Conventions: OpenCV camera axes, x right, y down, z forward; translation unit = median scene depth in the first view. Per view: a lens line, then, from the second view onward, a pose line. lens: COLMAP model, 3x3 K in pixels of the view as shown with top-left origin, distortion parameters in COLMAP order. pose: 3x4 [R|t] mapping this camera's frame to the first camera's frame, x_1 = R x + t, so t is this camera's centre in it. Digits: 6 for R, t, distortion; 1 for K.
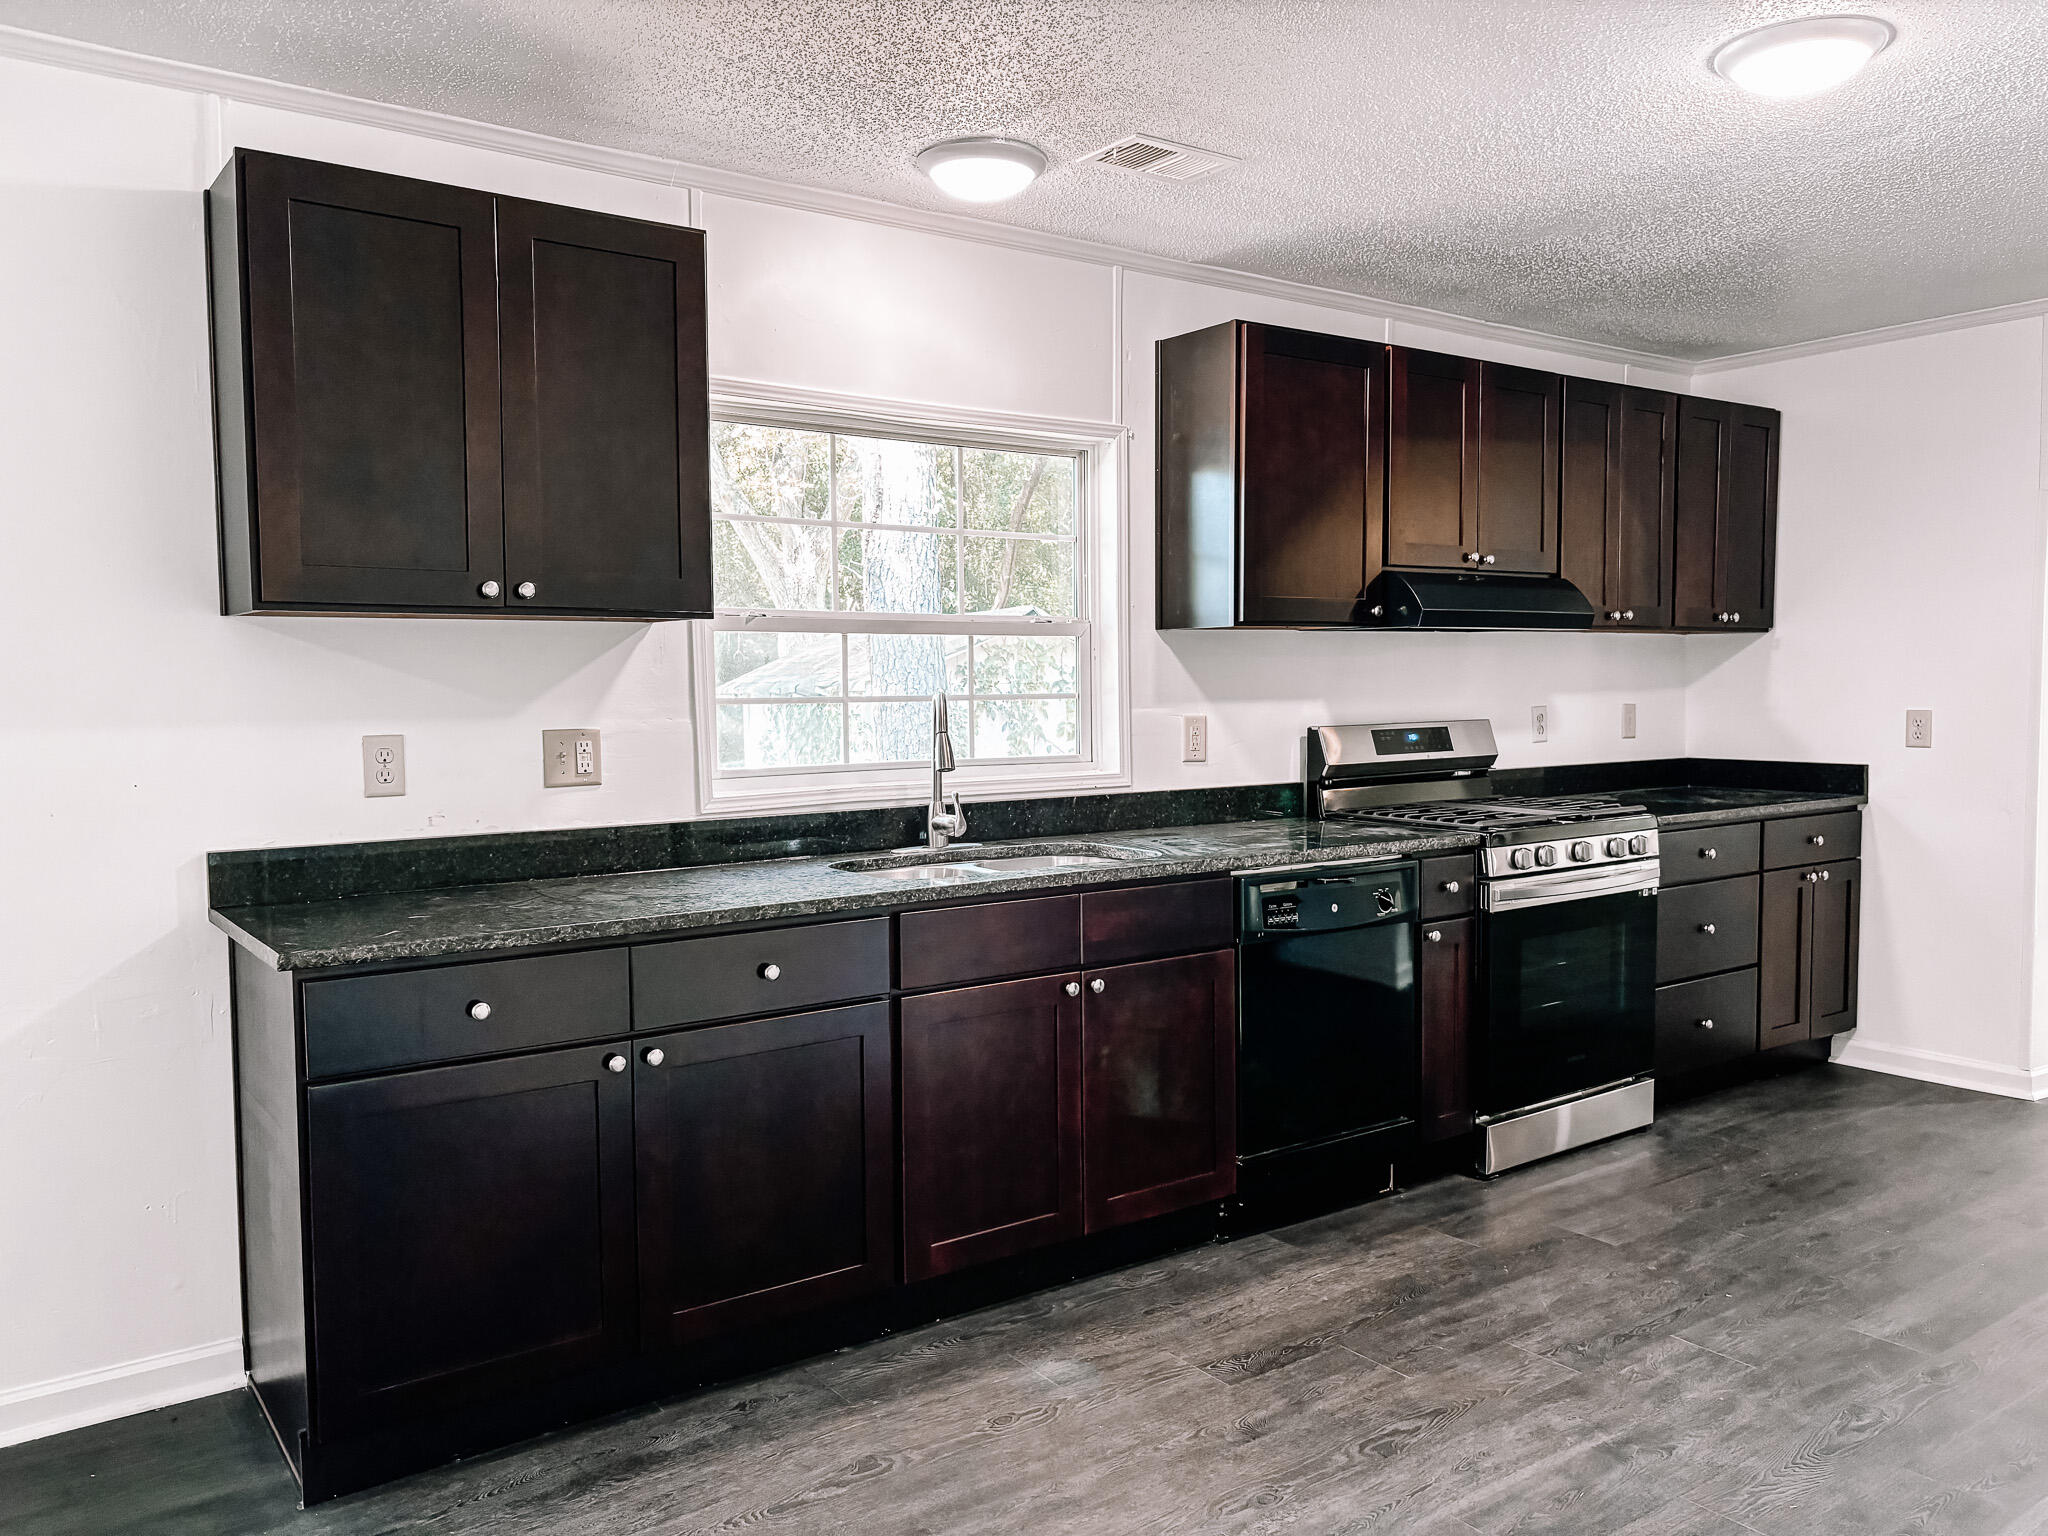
lens RADIAL K [[1555.0, 0, 1016.2], [0, 1555.0, 762.7], [0, 0, 1]] dist [0.025991, -0.015908]
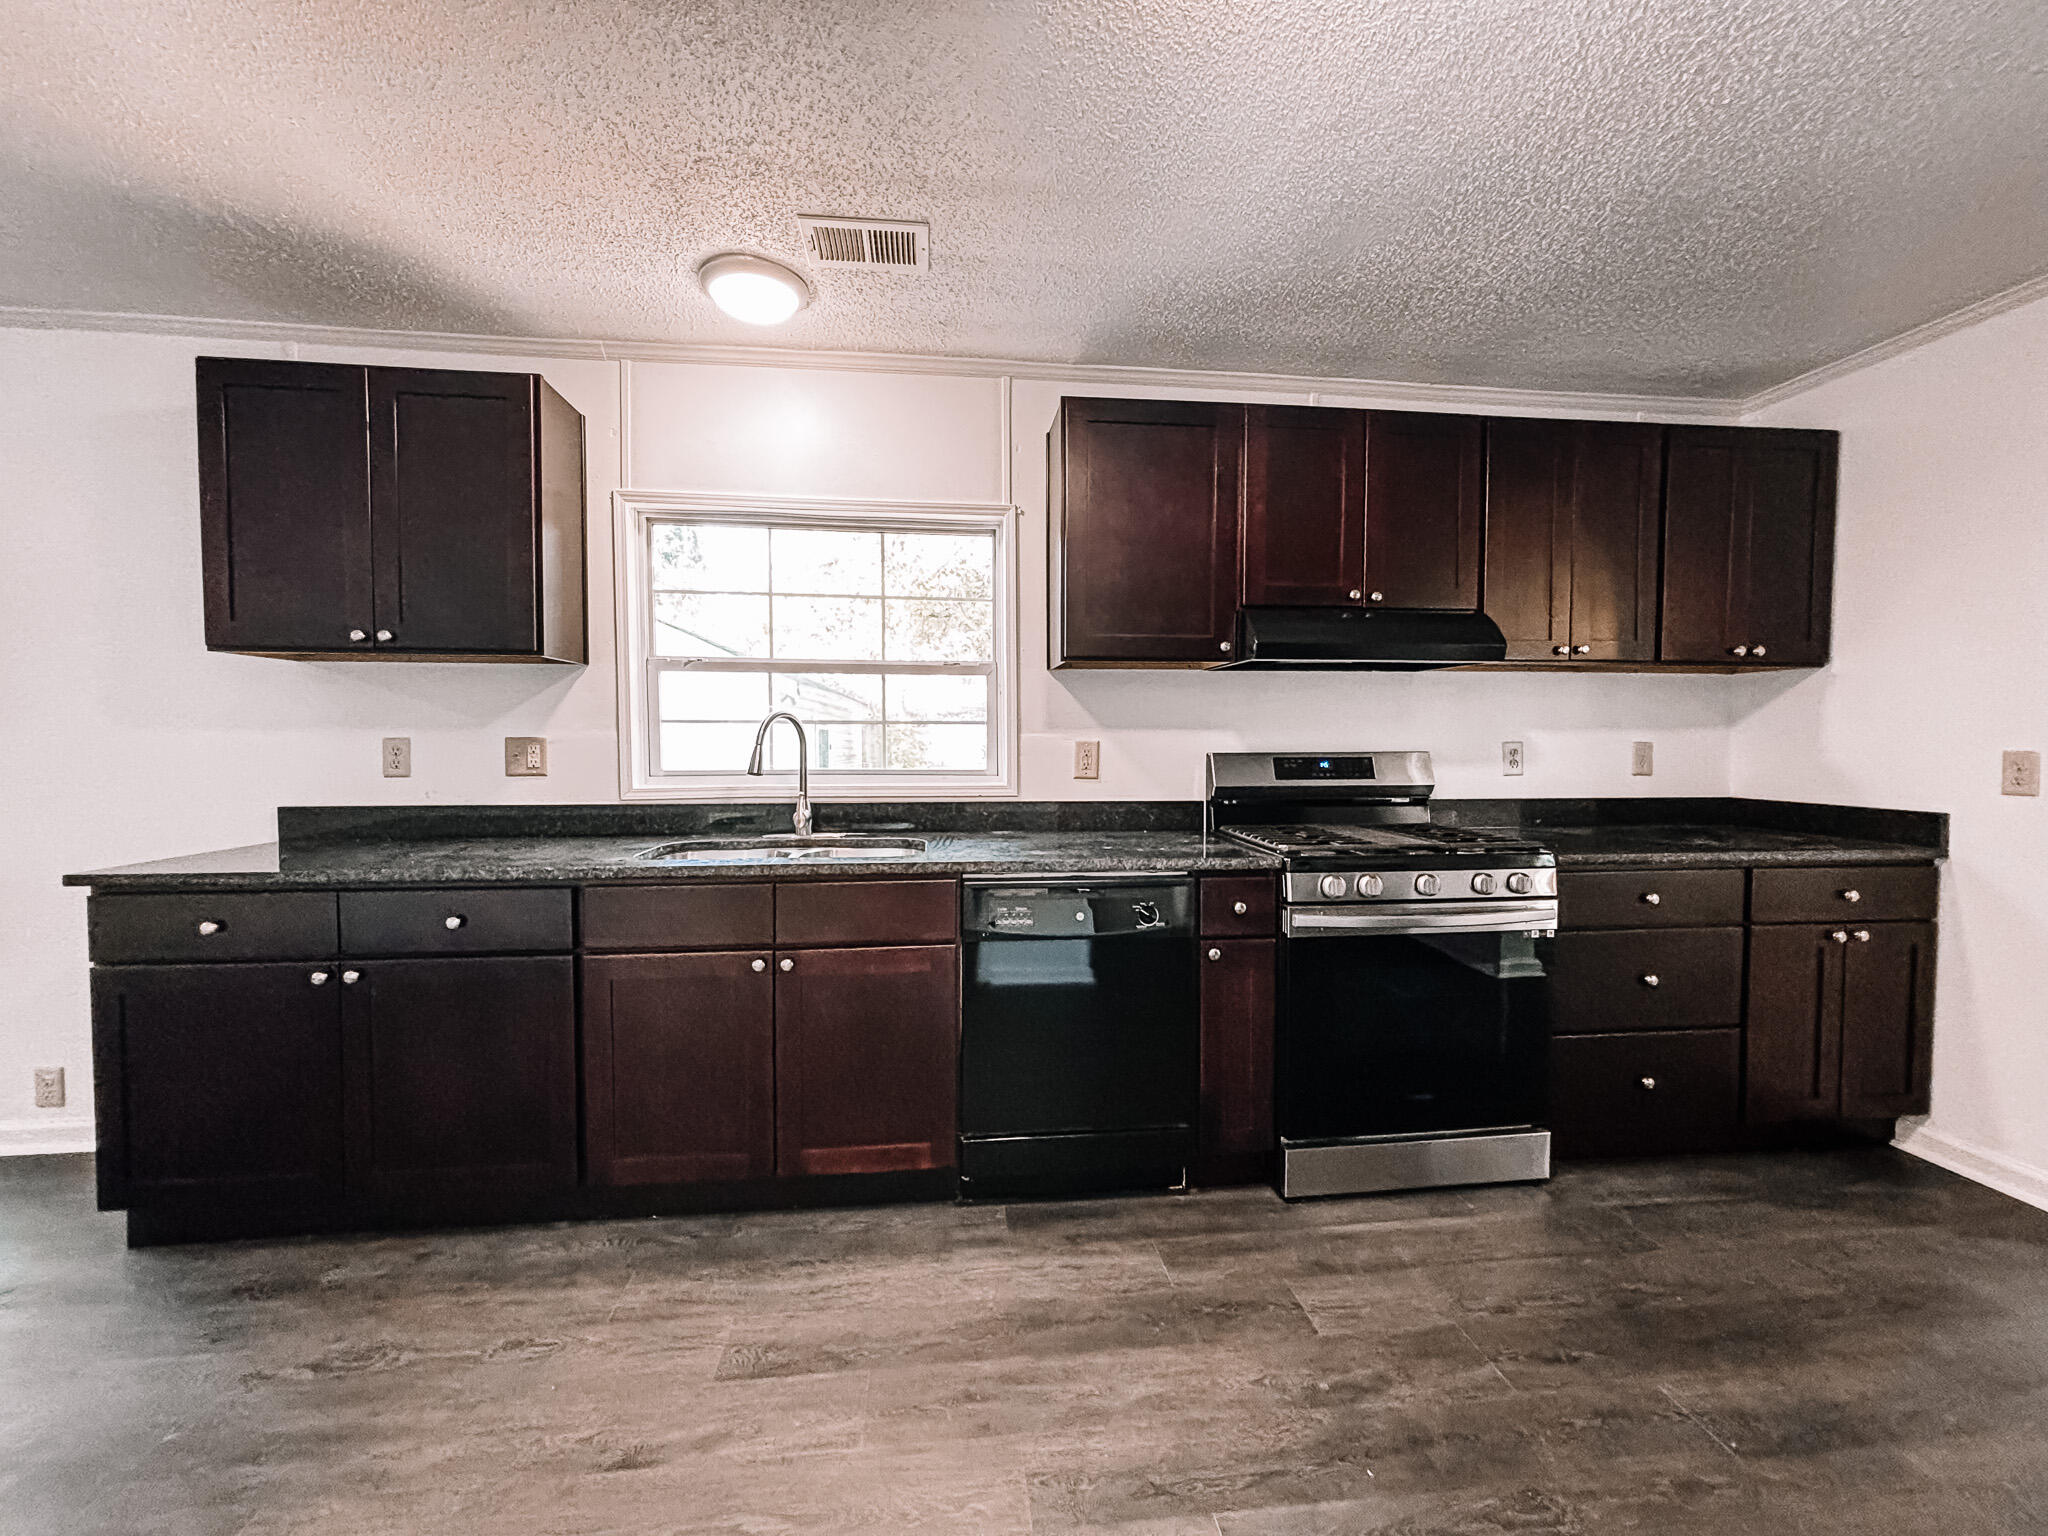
lens RADIAL K [[823.2, 0, 1025.4], [0, 823.2, 757.3], [0, 0, 1]] dist [-0.000802, 0.001818]
pose [[0.871808, 0.023129, -0.489301, 0.420588], [-0.036223, 0.999194, -0.017309, -0.004785], [0.488506, 0.032815, 0.871943, 0.457954]]
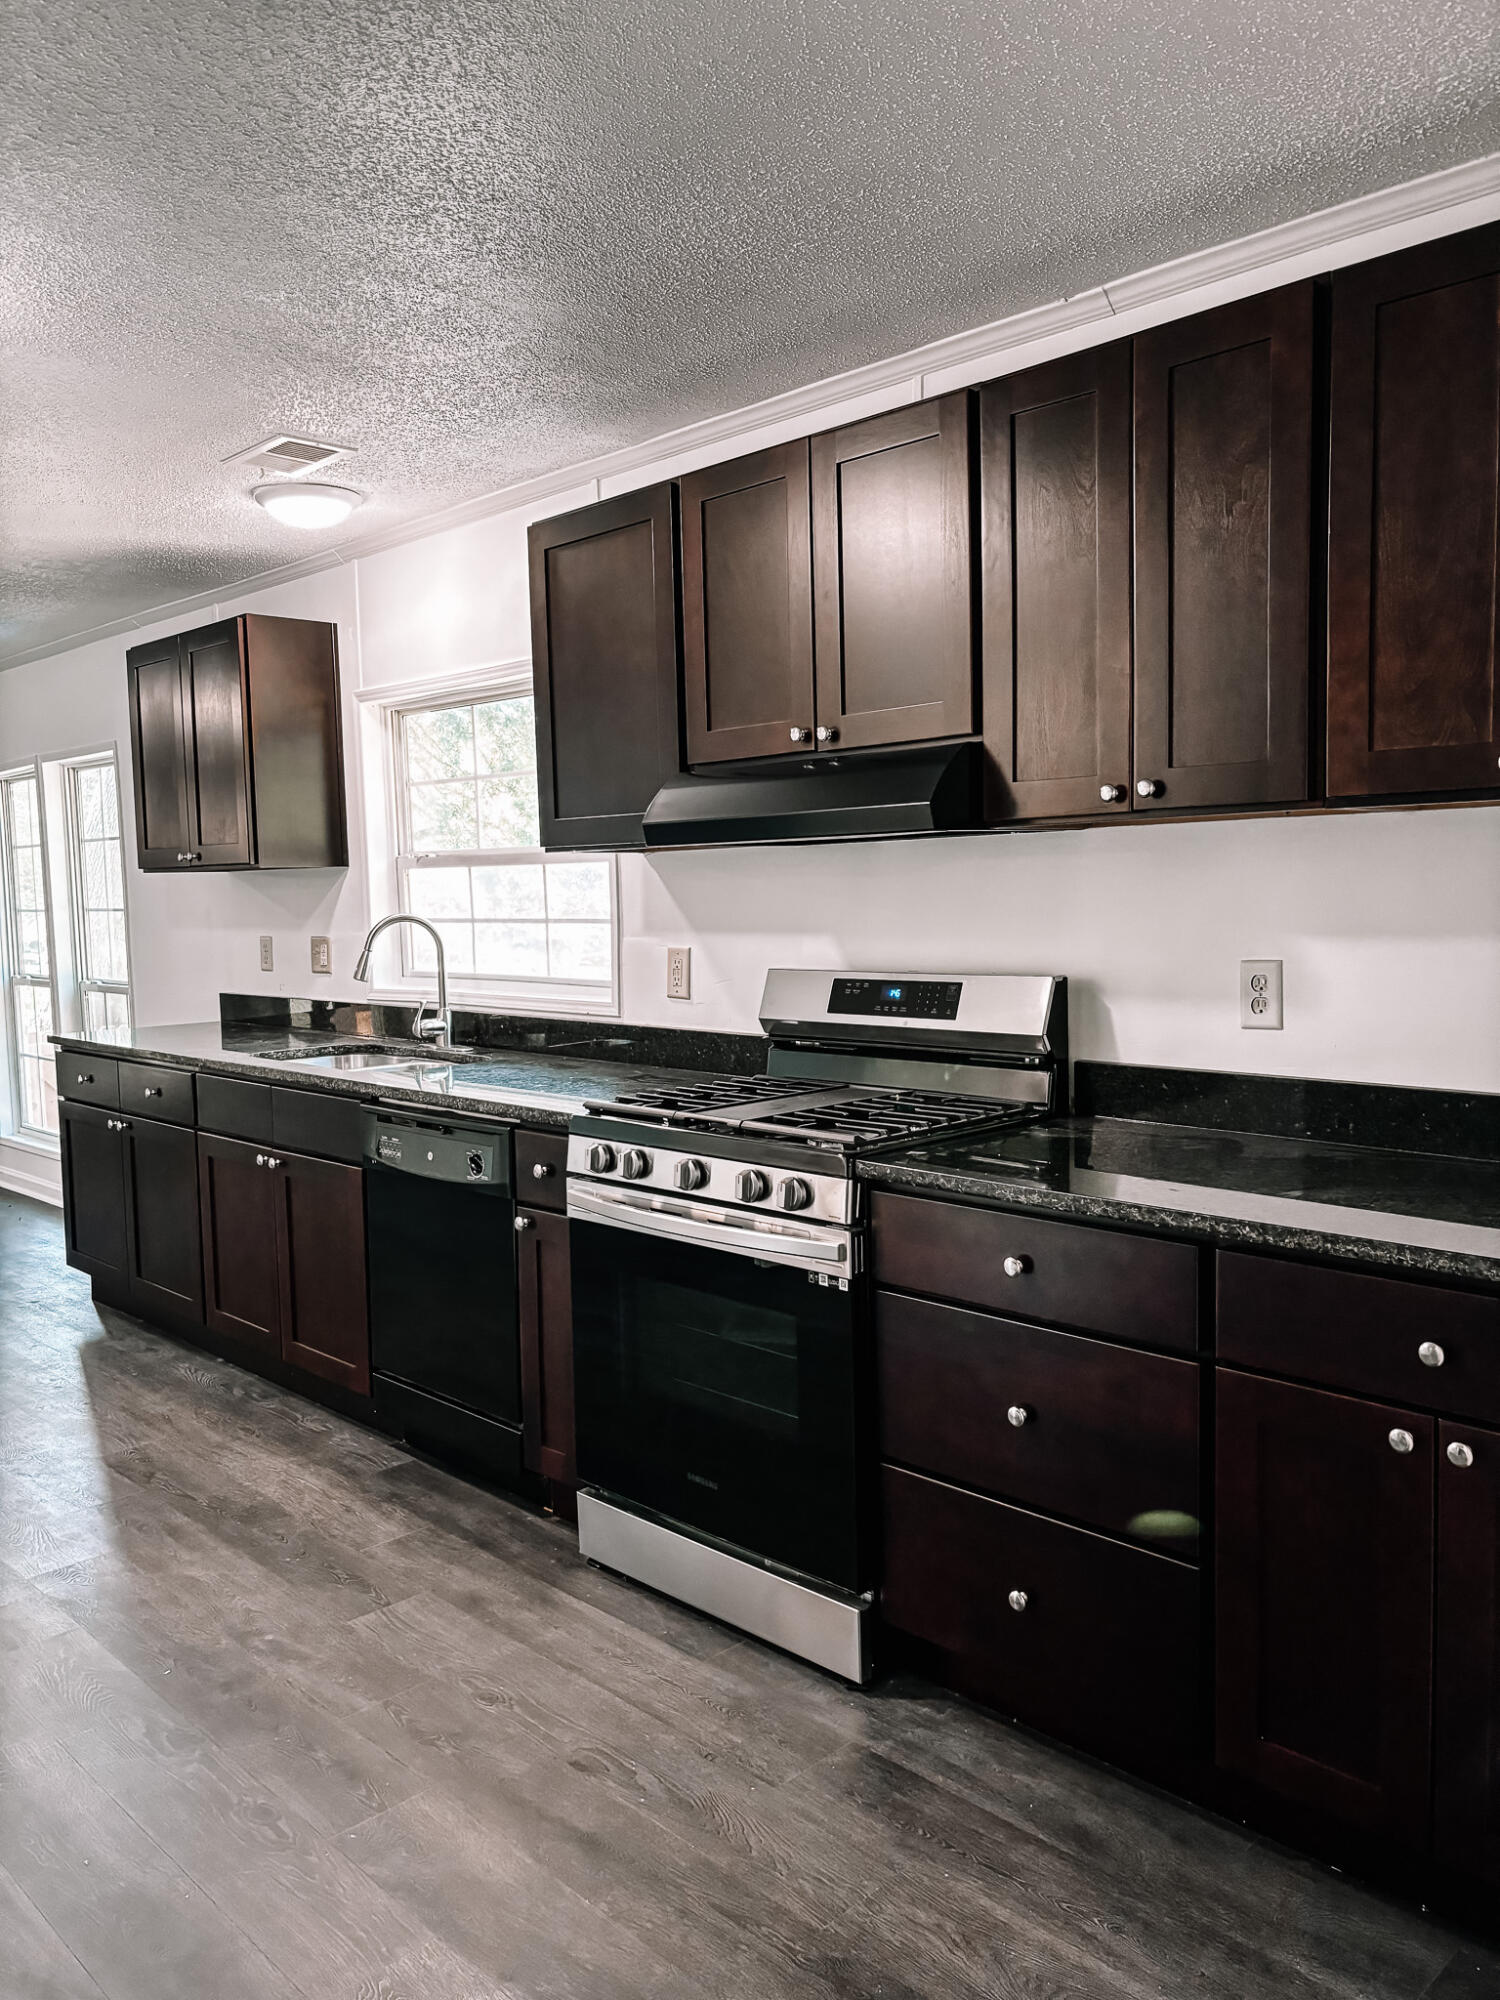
lens RADIAL K [[1518.5, 0, 740.0], [0, 1518.5, 1004.1], [0, 0, 1]] dist [0.025991, -0.015908]
pose [[0.148800, 0.079764, -0.985645, 1.069312], [-0.037406, 0.996482, 0.074994, -0.070123], [0.988160, 0.025710, 0.151260, 0.984286]]
